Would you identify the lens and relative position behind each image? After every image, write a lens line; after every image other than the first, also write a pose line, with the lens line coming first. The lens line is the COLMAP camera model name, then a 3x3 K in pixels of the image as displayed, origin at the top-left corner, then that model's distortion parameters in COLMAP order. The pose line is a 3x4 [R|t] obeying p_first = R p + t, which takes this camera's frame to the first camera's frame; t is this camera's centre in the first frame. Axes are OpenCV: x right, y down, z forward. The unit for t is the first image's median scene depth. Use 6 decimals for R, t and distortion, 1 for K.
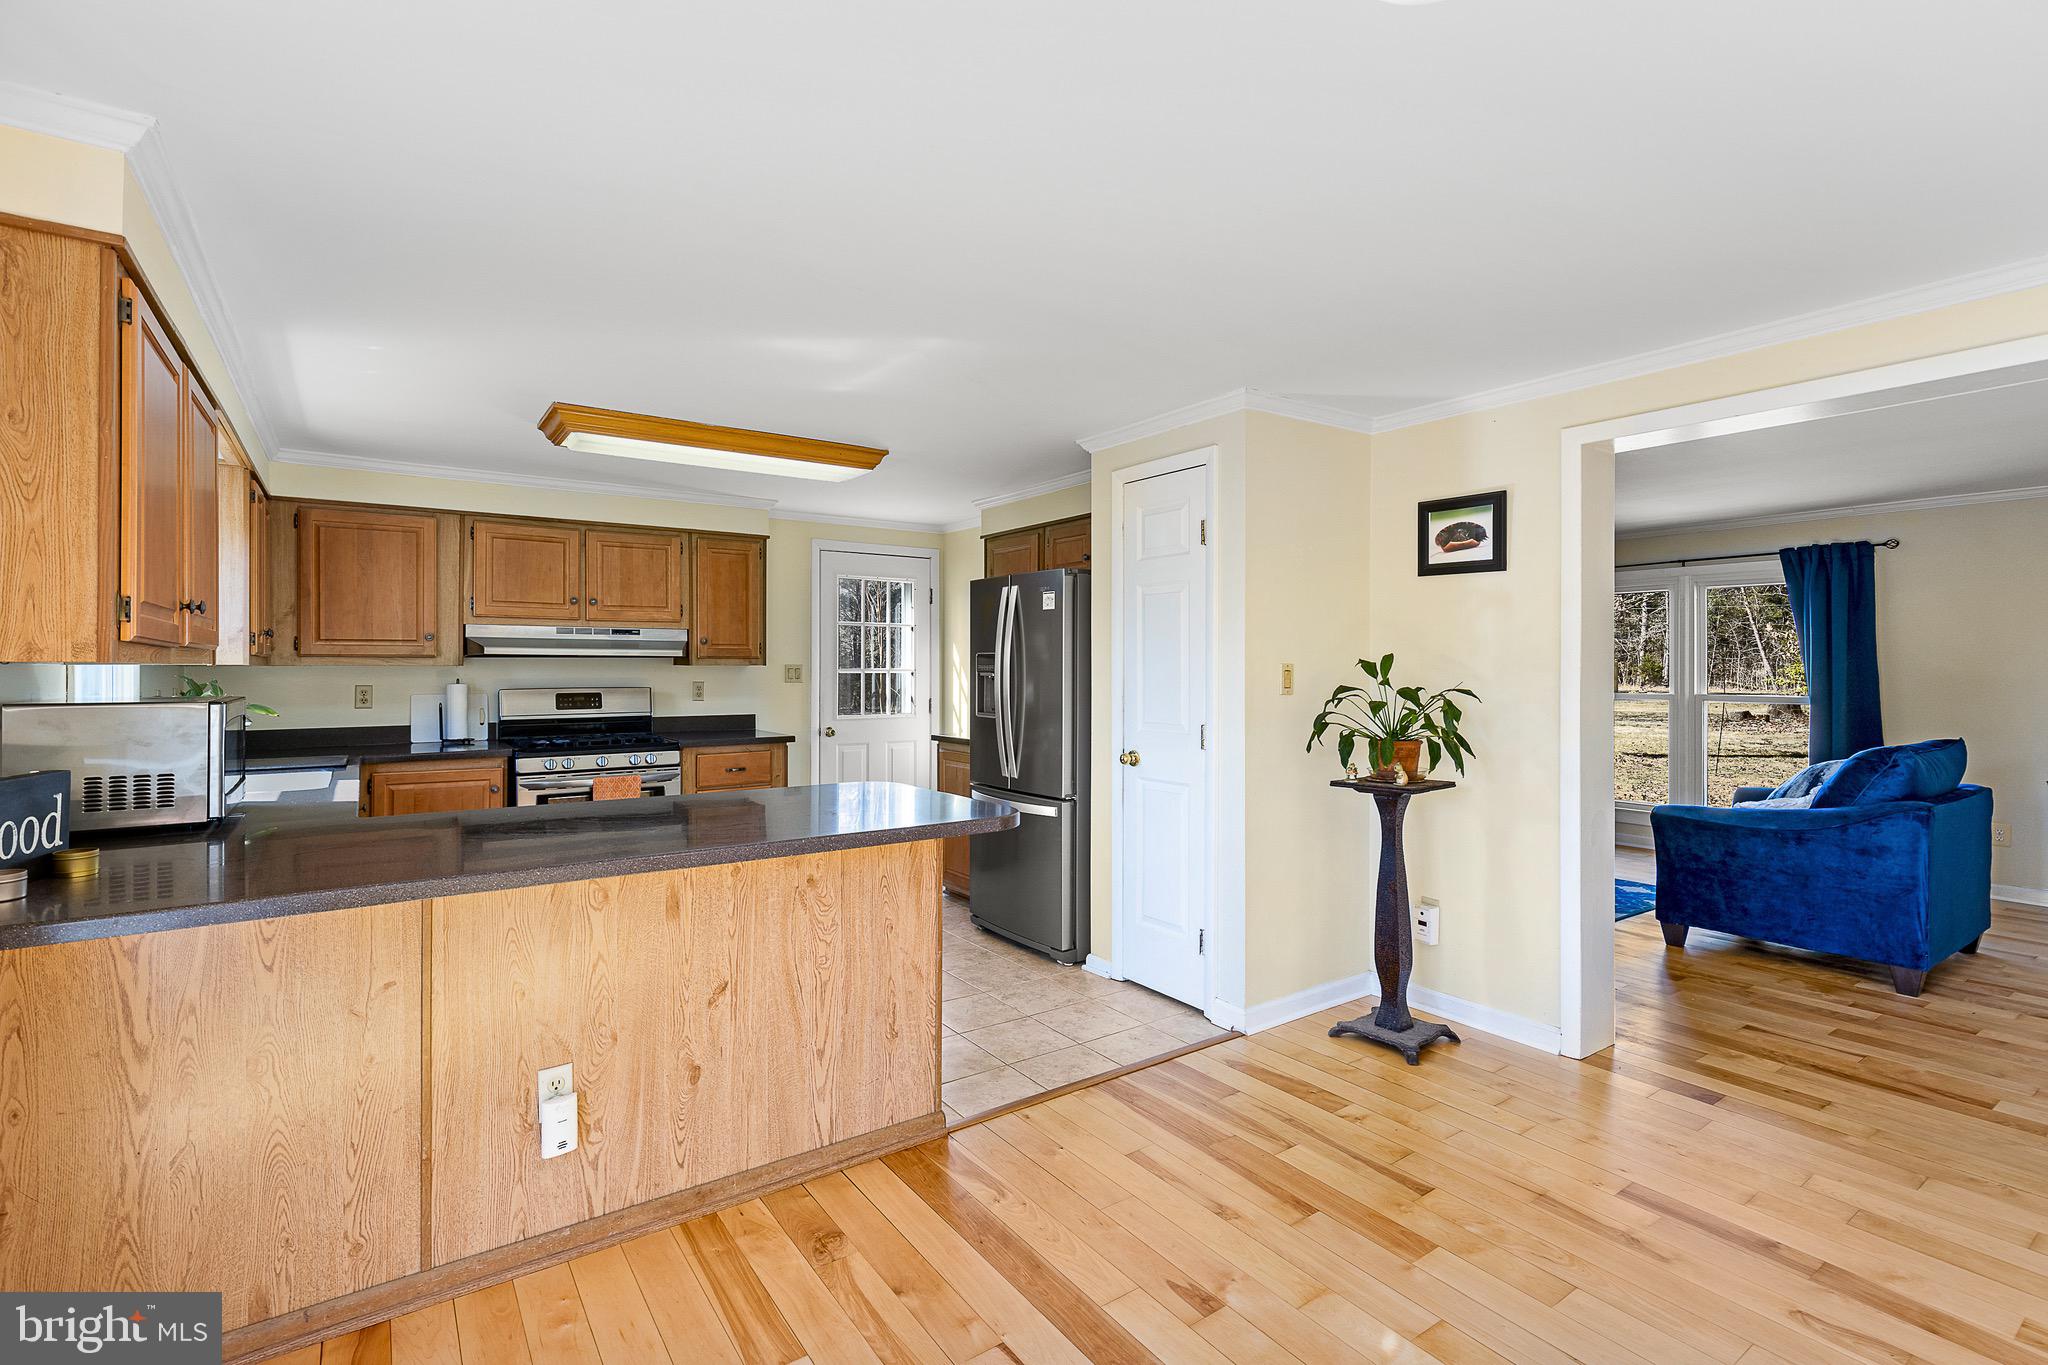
lens RADIAL K [[929.9, 0, 1015.4], [0, 929.9, 673.4], [0, 0, 1]] dist [0.000971, 0.000033]
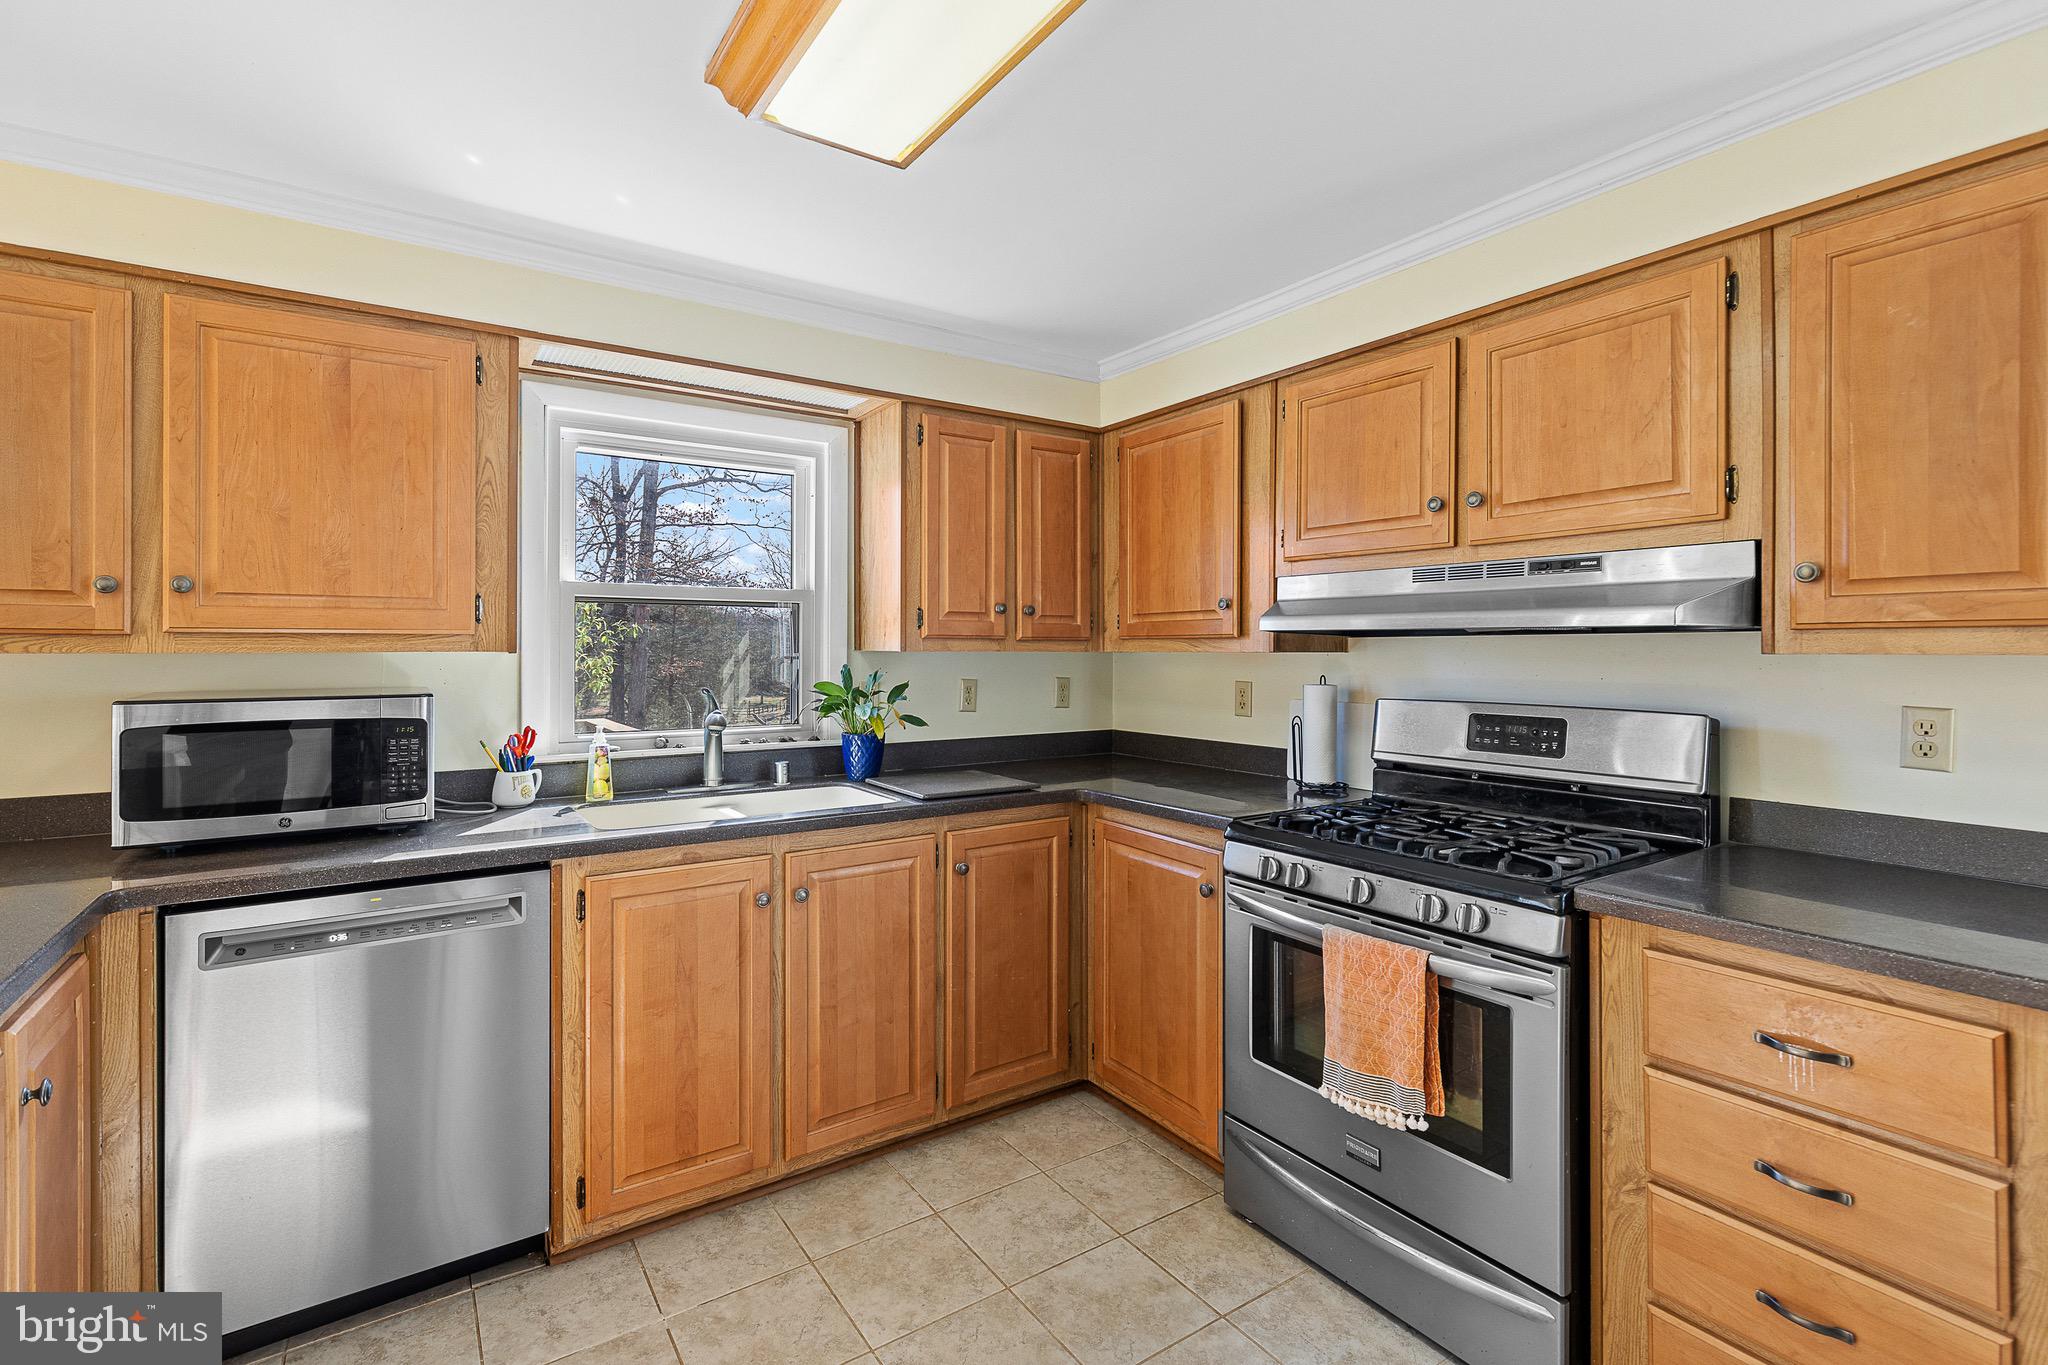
lens RADIAL K [[923.6, 0, 1019.2], [0, 923.6, 646.3], [0, 0, 1]] dist [0.000165, -0.000060]
pose [[-0.012725, -0.002702, -0.999915, -0.037959], [-0.008486, 0.999961, -0.002594, -0.008739], [0.999883, 0.008452, -0.012747, 0.810313]]
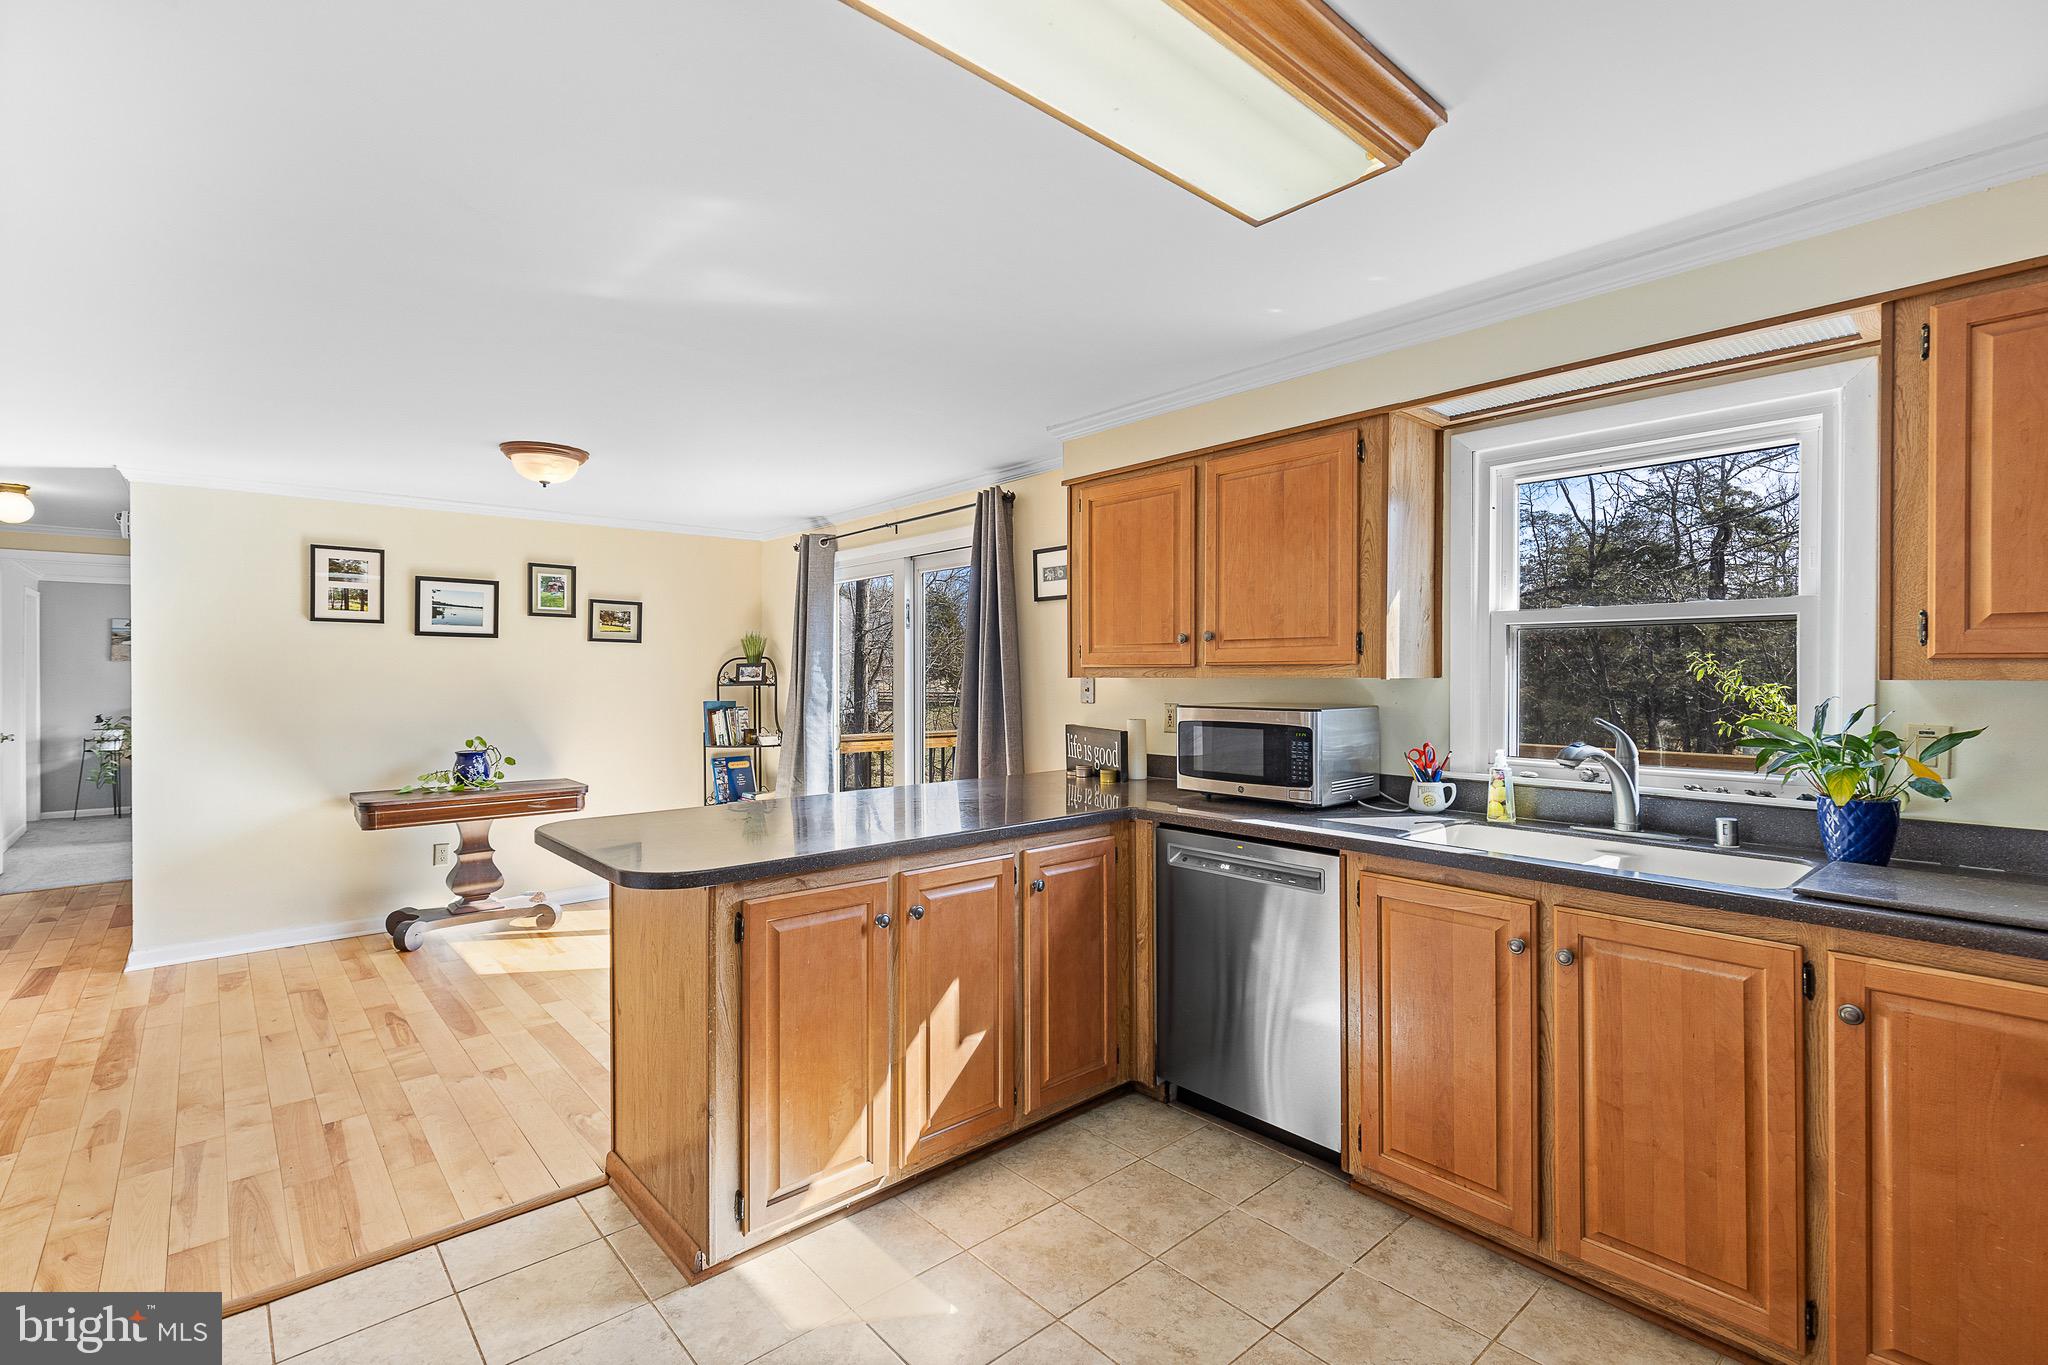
lens RADIAL K [[929.9, 0, 1015.4], [0, 929.9, 673.4], [0, 0, 1]] dist [0.000971, 0.000033]
pose [[-0.993721, 0.001058, -0.111883, -0.205222], [0.000084, 0.999962, 0.008711, -0.012435], [0.111888, 0.008646, -0.993683, 1.062132]]
